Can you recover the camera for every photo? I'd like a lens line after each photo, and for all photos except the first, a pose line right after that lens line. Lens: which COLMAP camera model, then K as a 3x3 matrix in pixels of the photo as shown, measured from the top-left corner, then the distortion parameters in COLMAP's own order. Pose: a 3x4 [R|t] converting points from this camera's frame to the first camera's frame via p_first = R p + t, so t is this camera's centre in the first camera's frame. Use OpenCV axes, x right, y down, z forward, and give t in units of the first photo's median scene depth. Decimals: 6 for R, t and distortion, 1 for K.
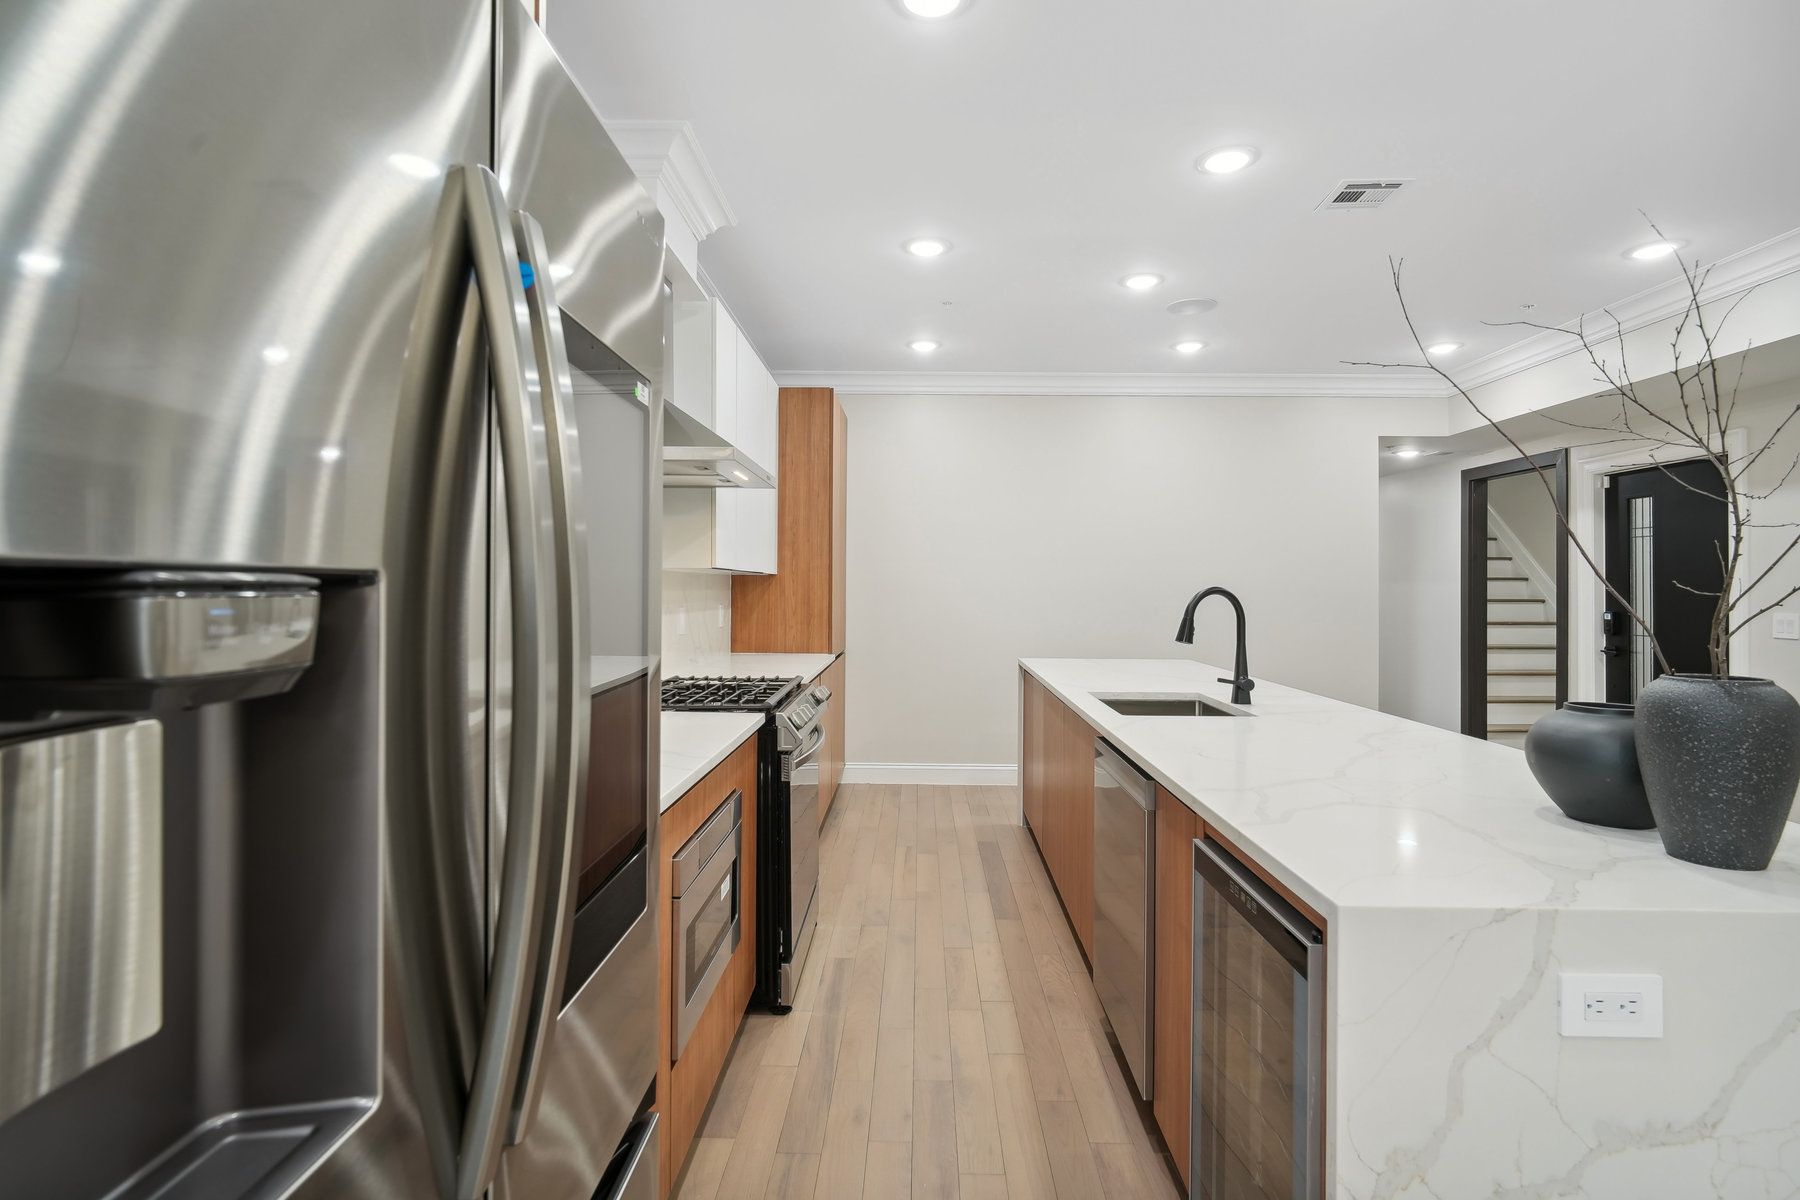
lens RADIAL K [[868.0, 0, 898.4], [0, 868.0, 587.5], [0, 0, 1]] dist [-0.002271, -0.000653]
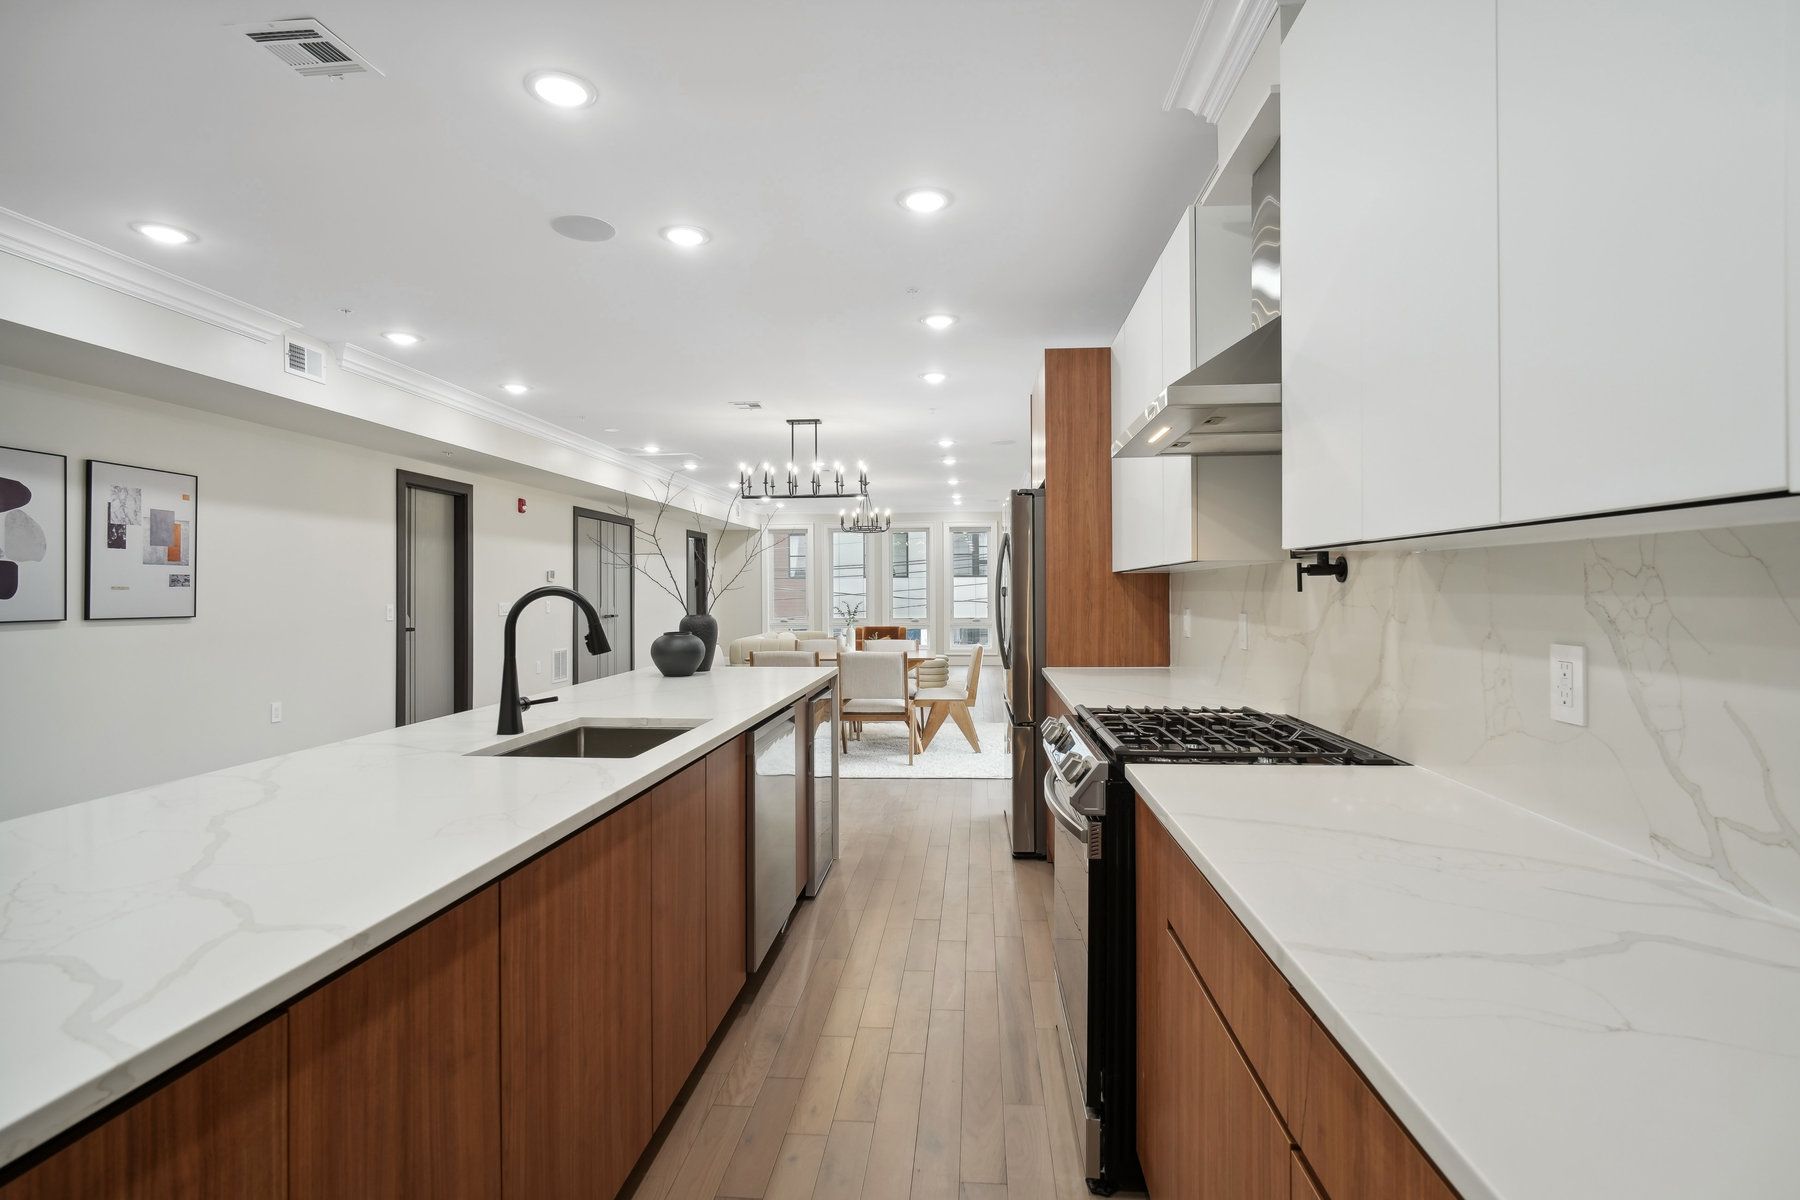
lens RADIAL K [[868.0, 0, 898.4], [0, 868.0, 587.5], [0, 0, 1]] dist [-0.002271, -0.000653]
pose [[-0.997792, -0.000449, 0.066414, -0.010271], [-0.000528, 0.999999, -0.001171, 0.001270], [-0.066413, -0.001203, -0.997791, 1.731775]]
